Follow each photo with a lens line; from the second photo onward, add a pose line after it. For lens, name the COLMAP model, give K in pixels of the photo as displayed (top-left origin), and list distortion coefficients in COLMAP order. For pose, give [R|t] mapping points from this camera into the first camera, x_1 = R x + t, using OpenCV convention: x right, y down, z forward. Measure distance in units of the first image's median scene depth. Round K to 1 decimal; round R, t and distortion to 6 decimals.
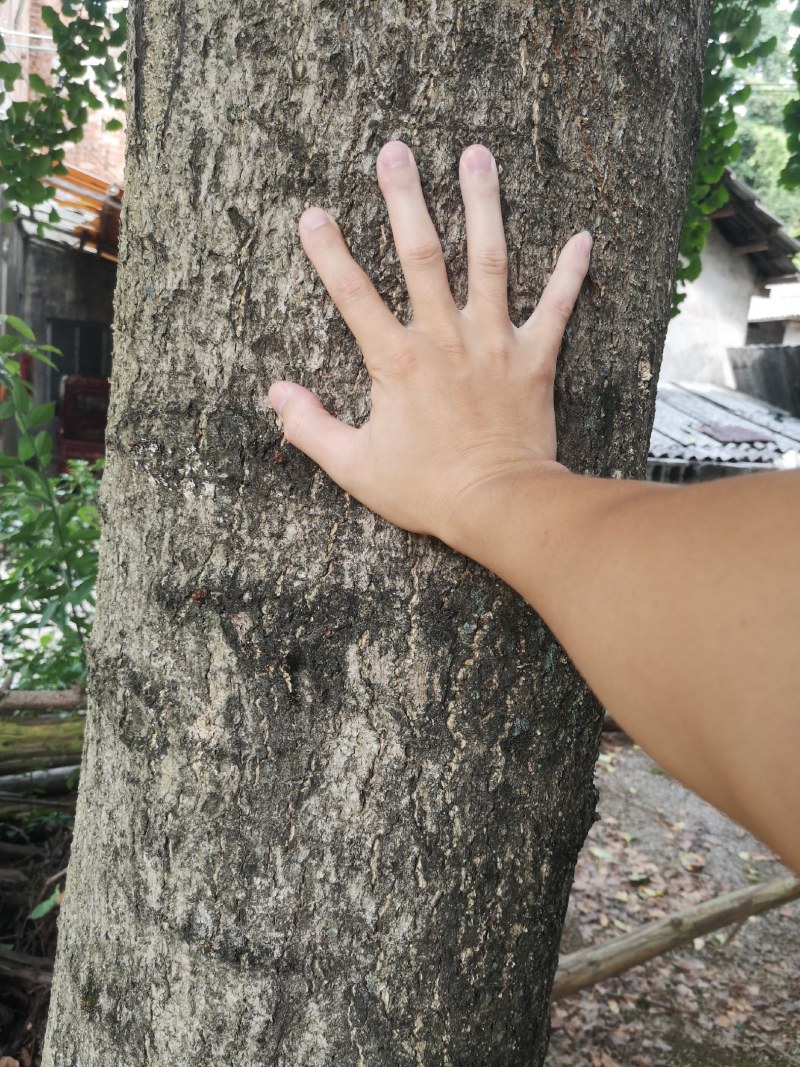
lens RADIAL K [[860.6, 0, 402.9], [0, 860.6, 536.7], [0, 0, 1]] dist [0.032159, -0.074084]
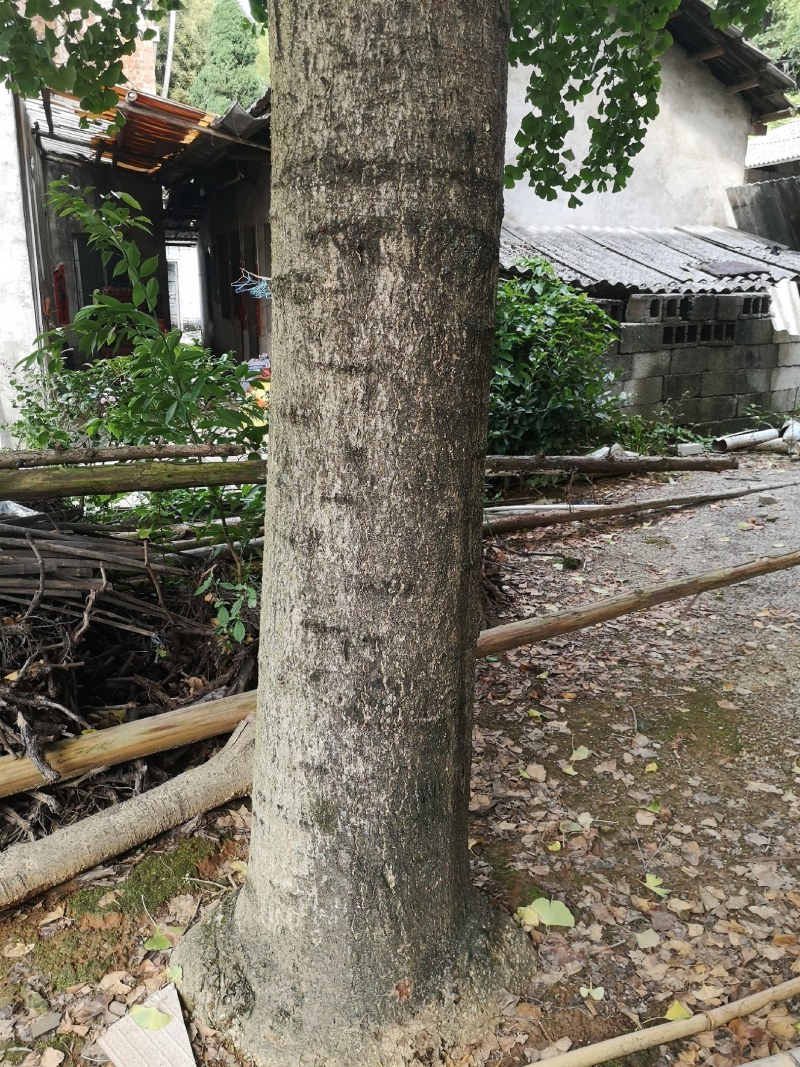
lens RADIAL K [[860.6, 0, 402.9], [0, 860.6, 536.7], [0, 0, 1]] dist [0.032159, -0.074084]
pose [[0.995065, -0.085302, -0.050685, 0.065010], [0.090701, 0.989091, 0.116066, 0.718225], [0.040232, -0.120091, 0.991947, -1.760731]]
